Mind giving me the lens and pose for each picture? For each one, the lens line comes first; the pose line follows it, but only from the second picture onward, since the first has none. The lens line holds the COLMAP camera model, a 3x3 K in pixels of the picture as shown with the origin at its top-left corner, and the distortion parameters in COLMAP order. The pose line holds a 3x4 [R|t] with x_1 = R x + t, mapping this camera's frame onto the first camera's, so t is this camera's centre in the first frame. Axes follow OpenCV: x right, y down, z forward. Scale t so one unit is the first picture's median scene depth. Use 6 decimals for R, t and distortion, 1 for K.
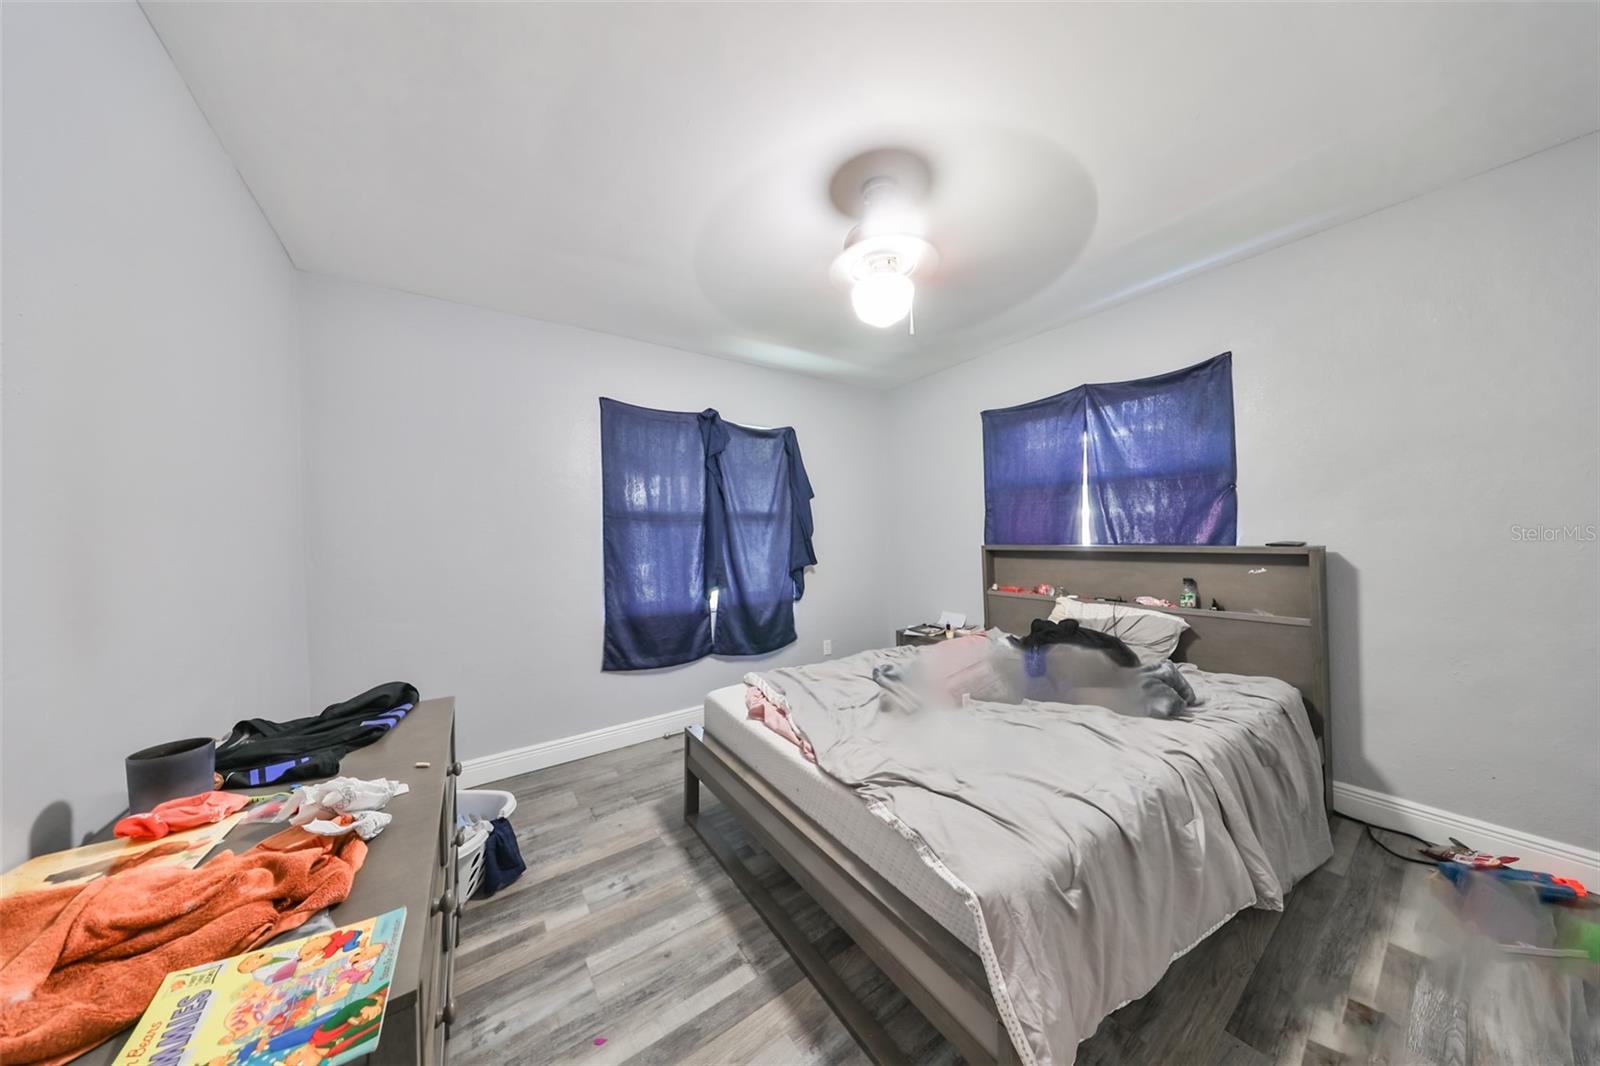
lens RADIAL K [[488.4, 0, 800.0], [0, 488.4, 533.0], [0, 0, 1]] dist [0.002340, 0.000052]
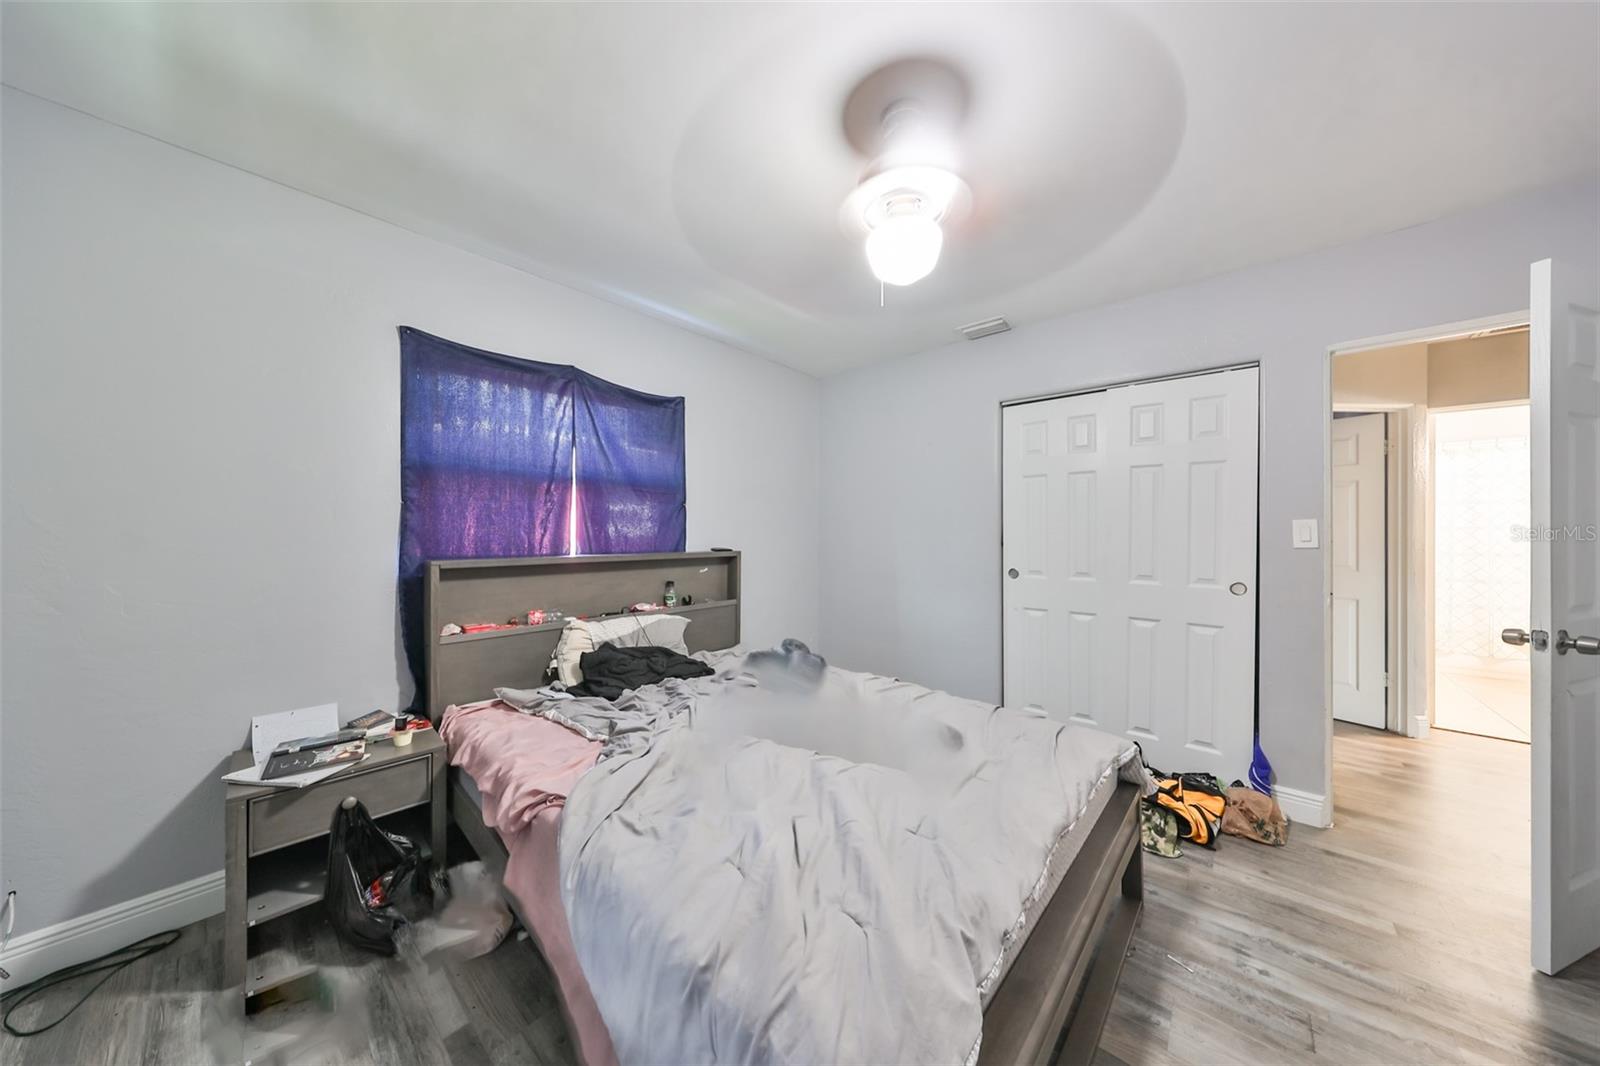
lens RADIAL K [[488.4, 0, 800.0], [0, 488.4, 533.0], [0, 0, 1]] dist [0.002340, 0.000052]
pose [[-0.231422, 0.019702, 0.972654, -0.402694], [-0.006108, 0.999746, -0.021704, 0.001998], [-0.972834, -0.010963, -0.231243, 0.978700]]
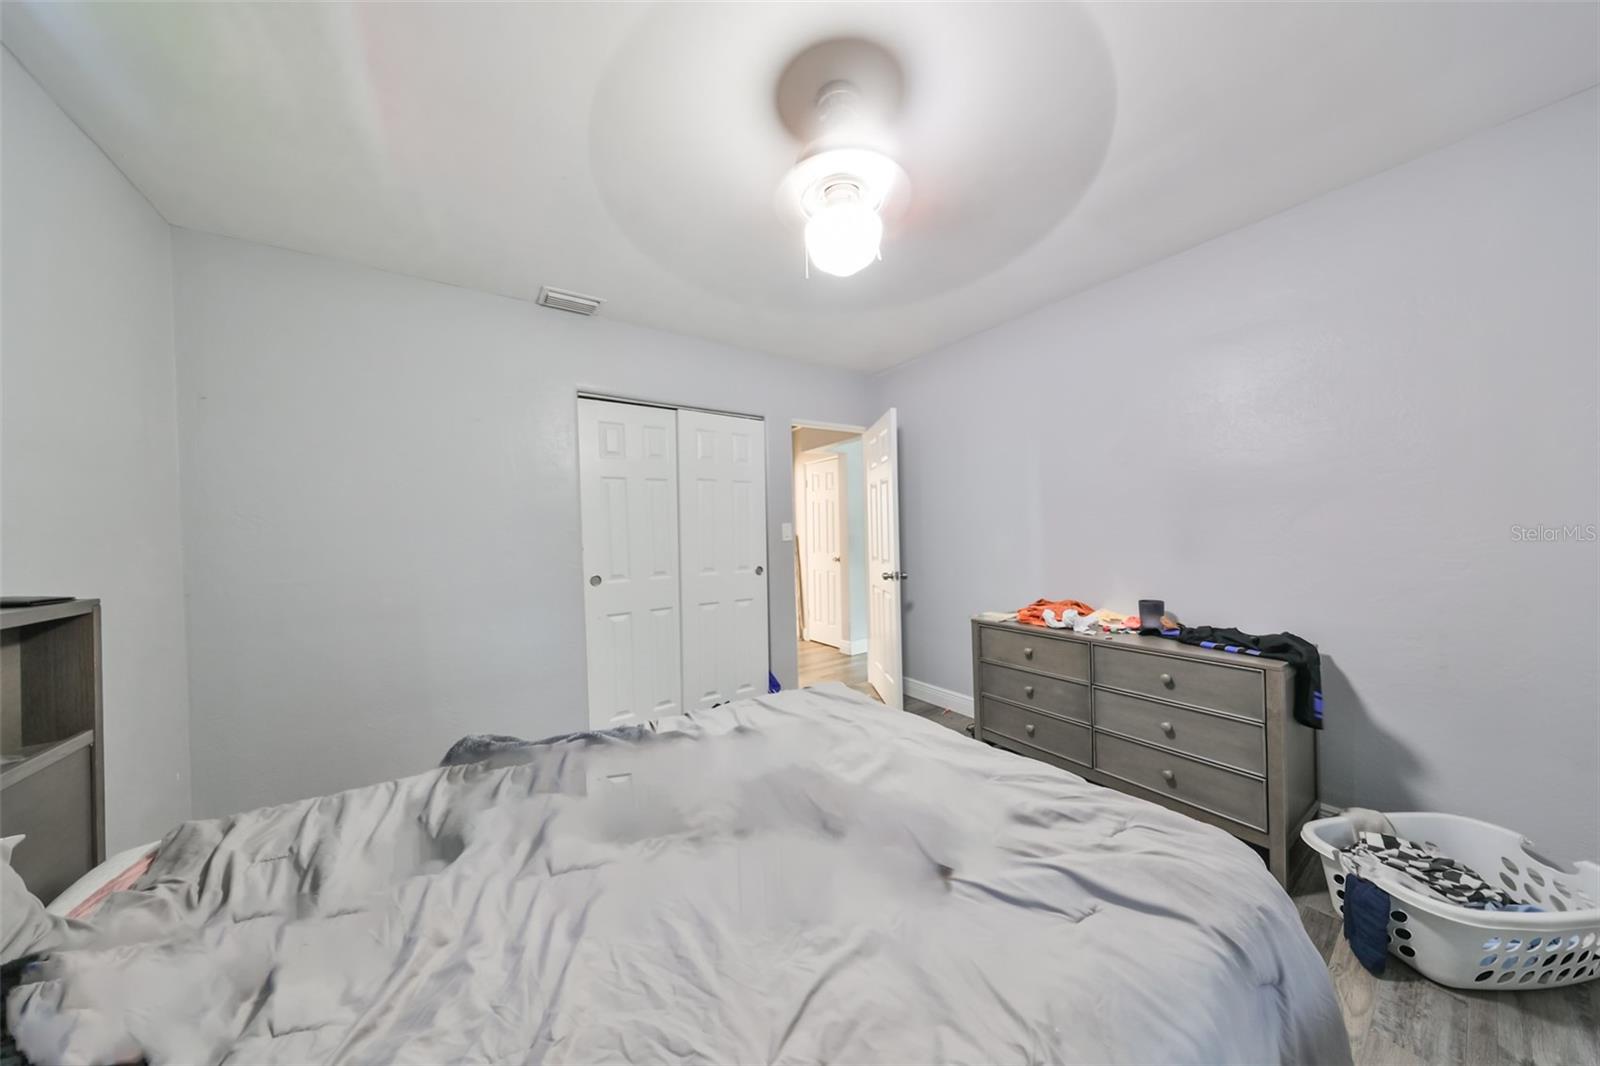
lens RADIAL K [[488.4, 0, 800.0], [0, 488.4, 533.0], [0, 0, 1]] dist [0.002340, 0.000052]
pose [[-0.998814, 0.046571, 0.014235, 0.183115], [0.046459, 0.998887, -0.008144, -0.005240], [-0.014599, -0.007473, -0.999866, 1.295236]]
